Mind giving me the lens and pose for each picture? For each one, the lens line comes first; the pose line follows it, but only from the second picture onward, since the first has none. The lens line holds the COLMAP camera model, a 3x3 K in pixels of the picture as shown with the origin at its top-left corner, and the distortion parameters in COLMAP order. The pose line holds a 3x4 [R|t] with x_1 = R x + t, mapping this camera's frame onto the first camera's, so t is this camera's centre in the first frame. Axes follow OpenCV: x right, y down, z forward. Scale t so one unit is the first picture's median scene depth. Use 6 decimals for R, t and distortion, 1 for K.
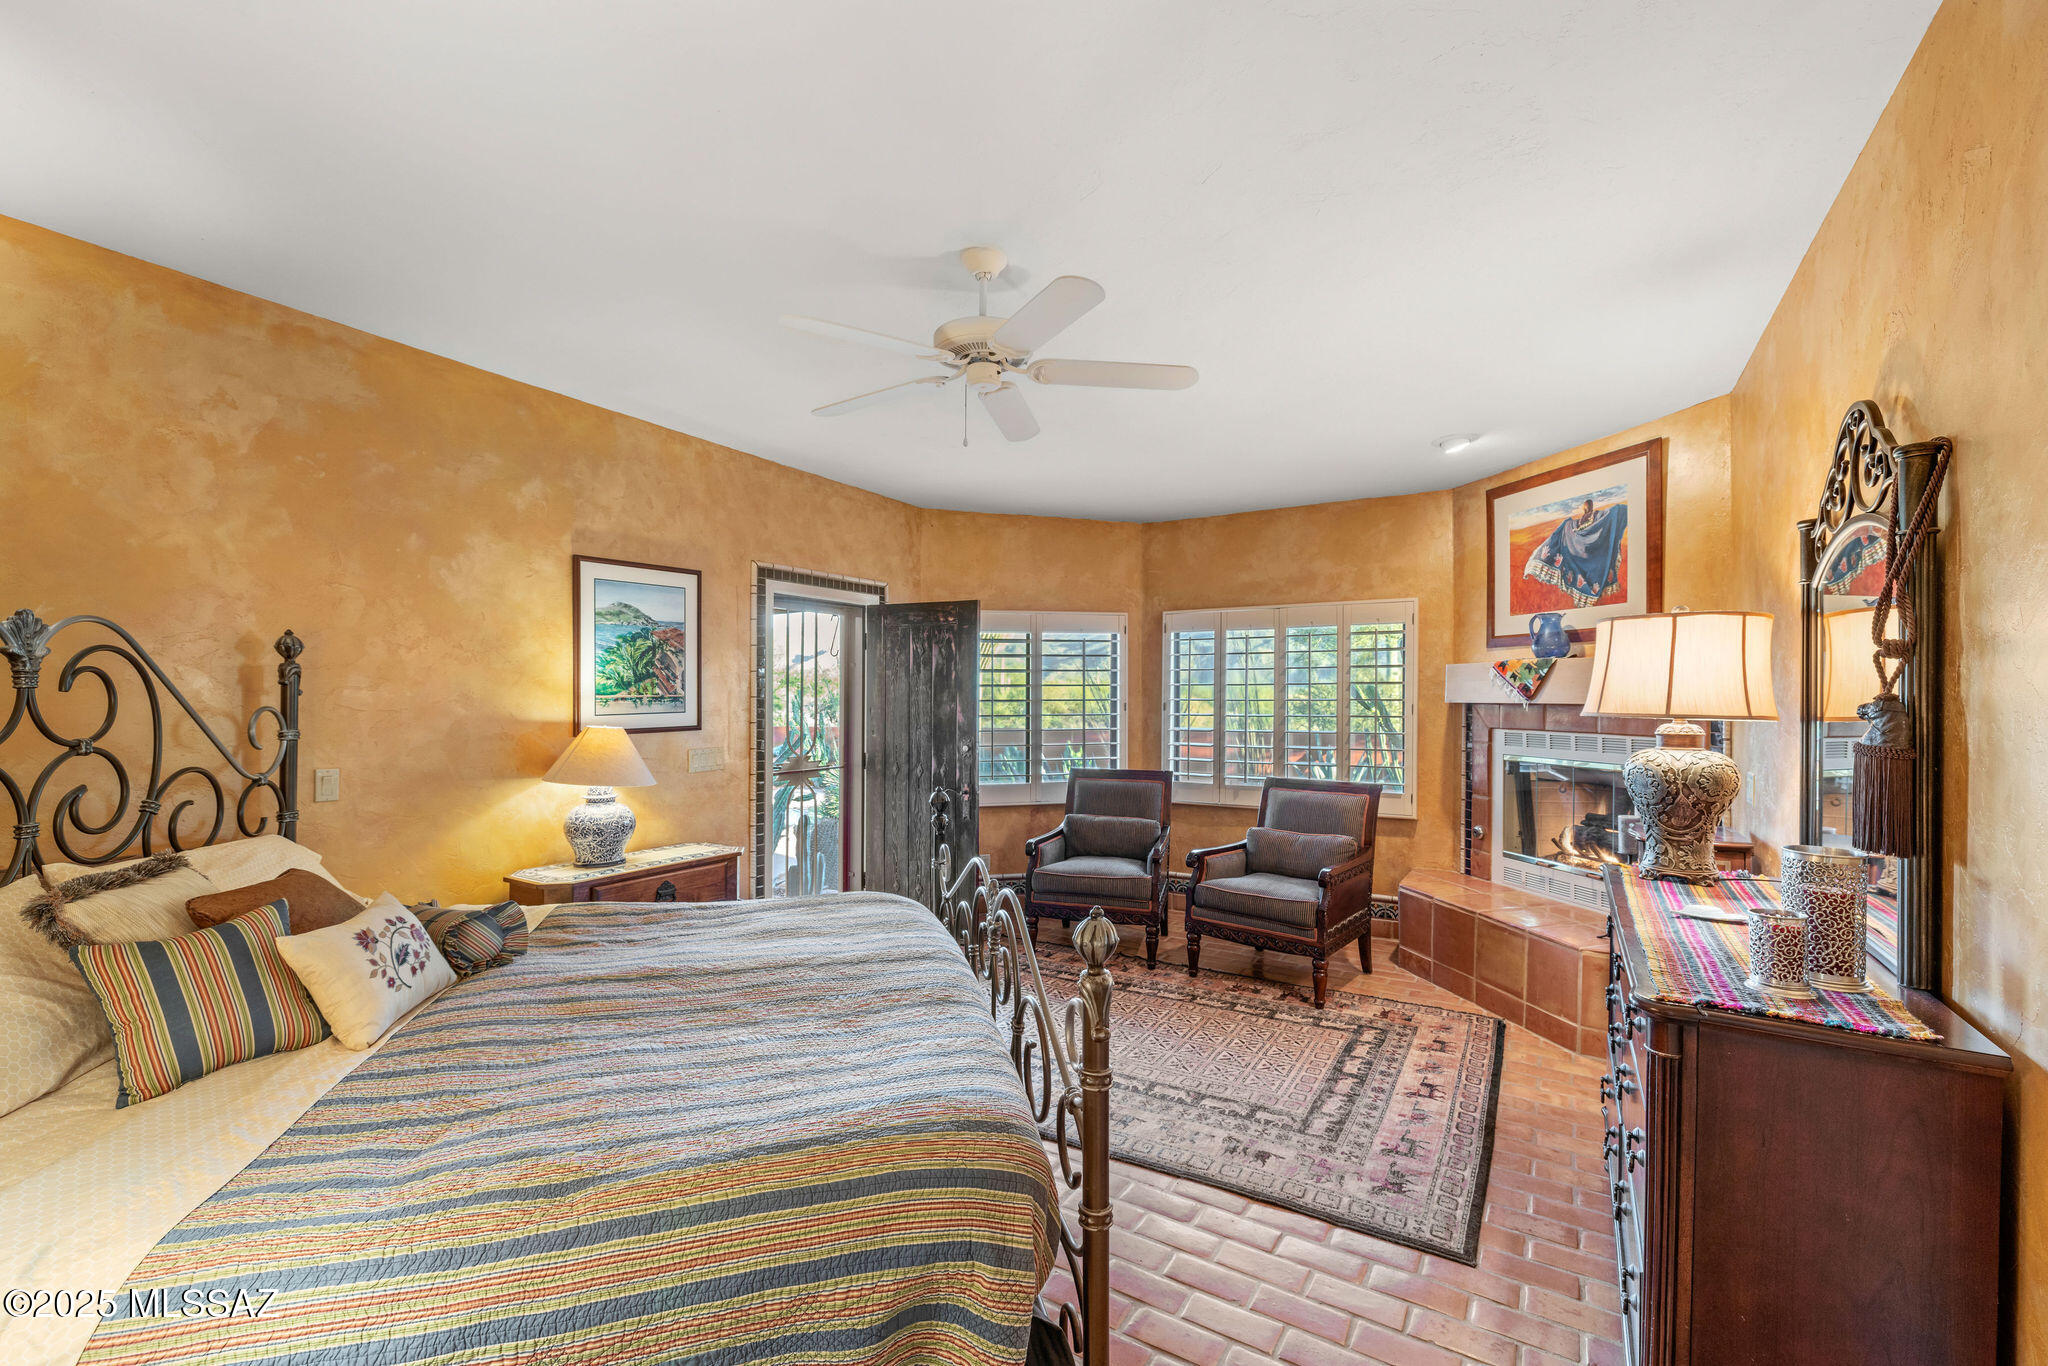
lens RADIAL K [[867.4, 0, 1029.3], [0, 867.4, 681.1], [0, 0, 1]] dist [-0.000977, 0.000063]
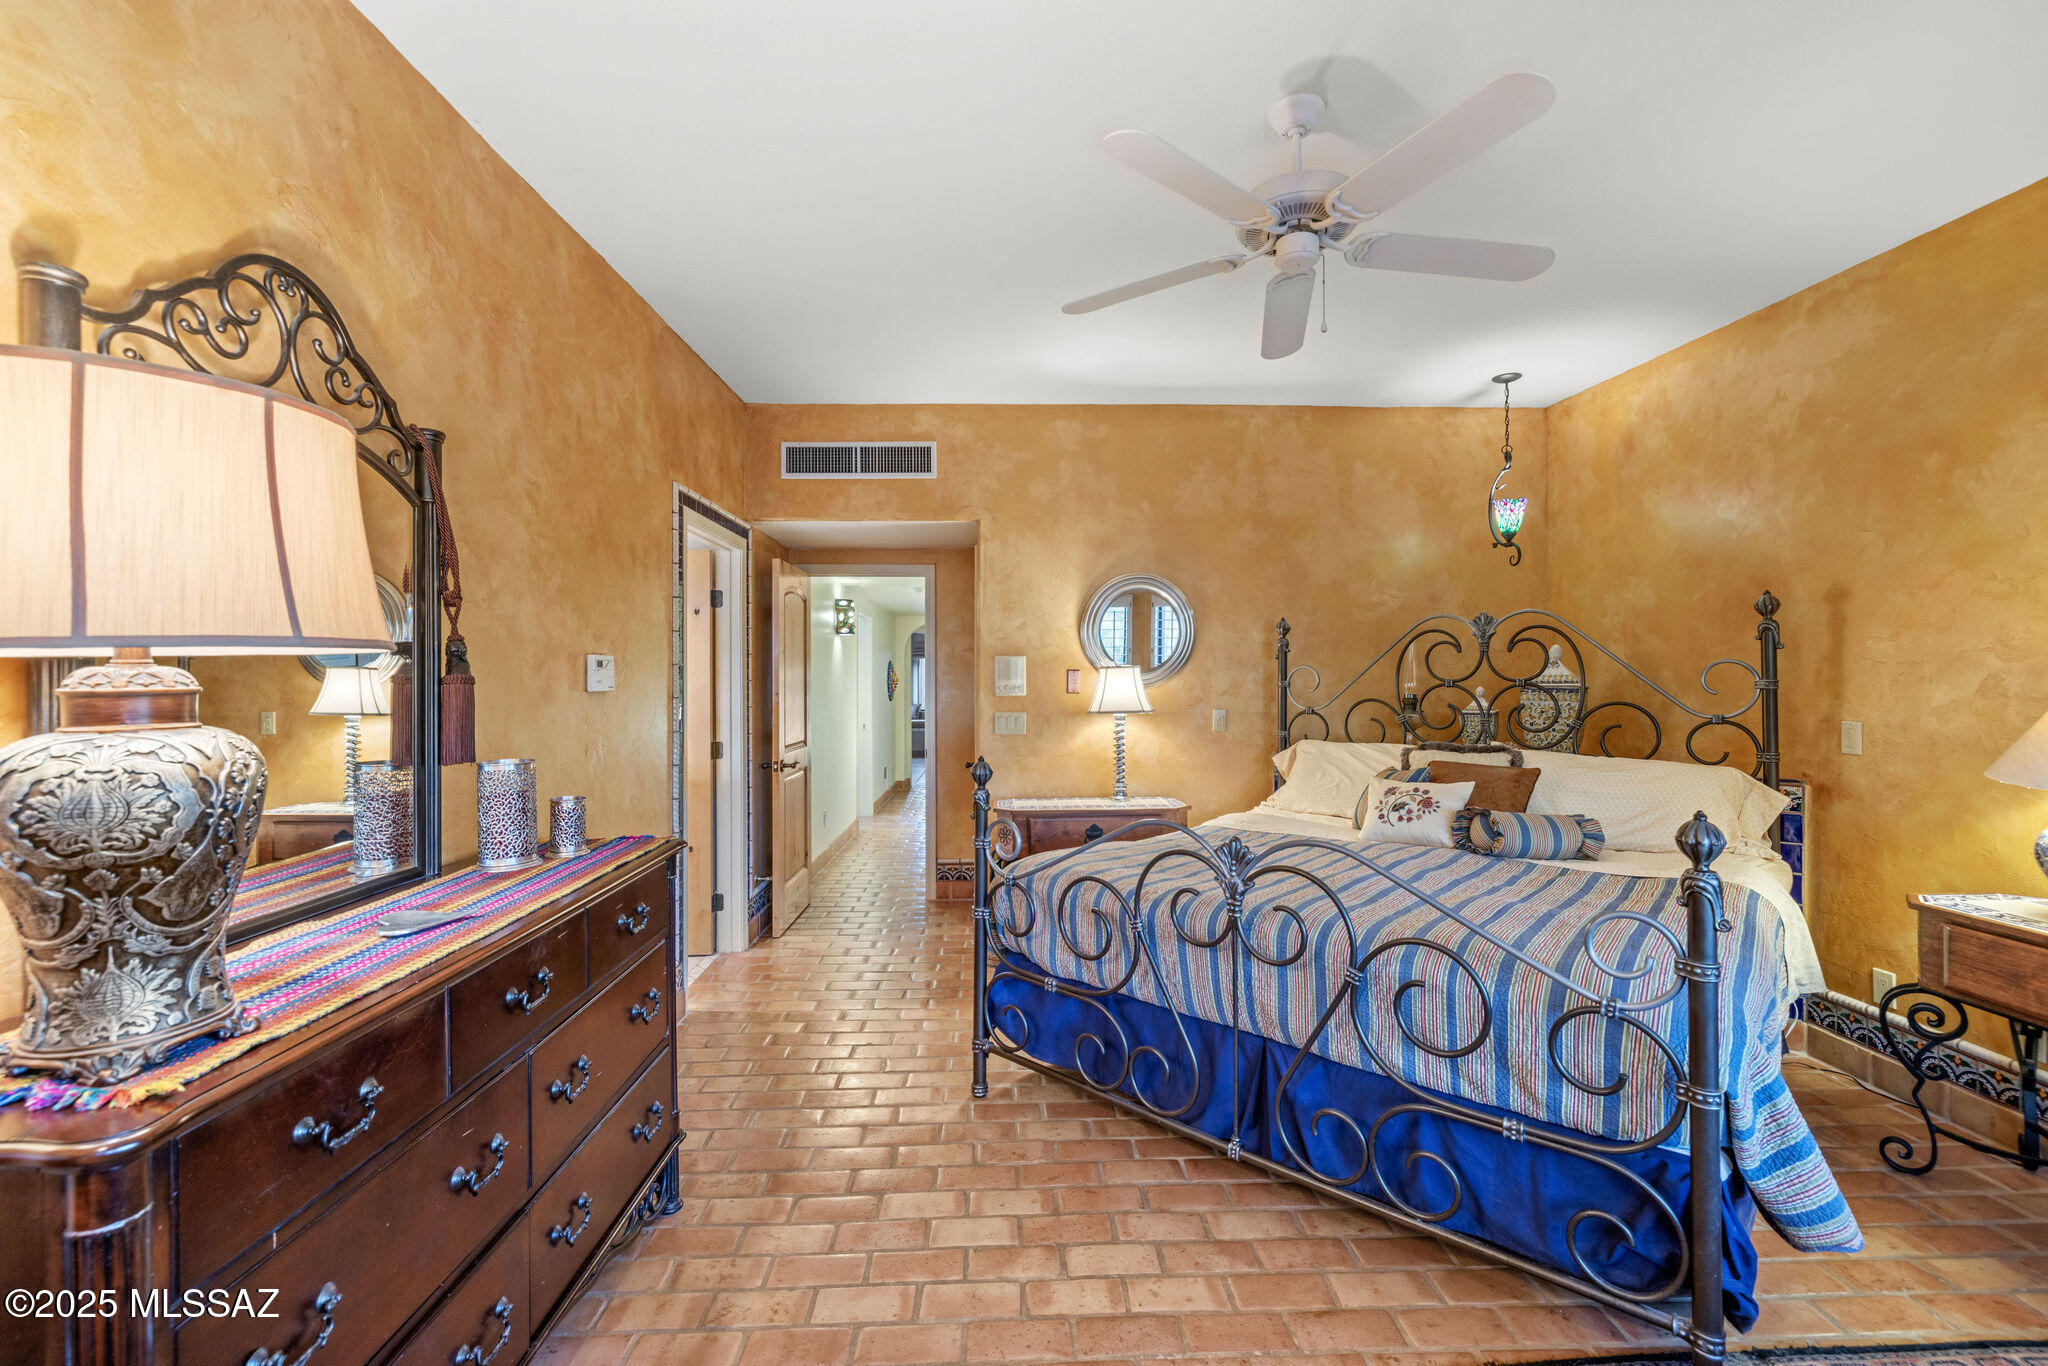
lens RADIAL K [[867.4, 0, 1029.3], [0, 867.4, 681.1], [0, 0, 1]] dist [-0.000977, 0.000063]
pose [[-0.825103, 0.004465, -0.564965, 0.564801], [0.012642, 0.999864, -0.010560, 0.058408], [0.564841, -0.015855, -0.825047, 1.391982]]
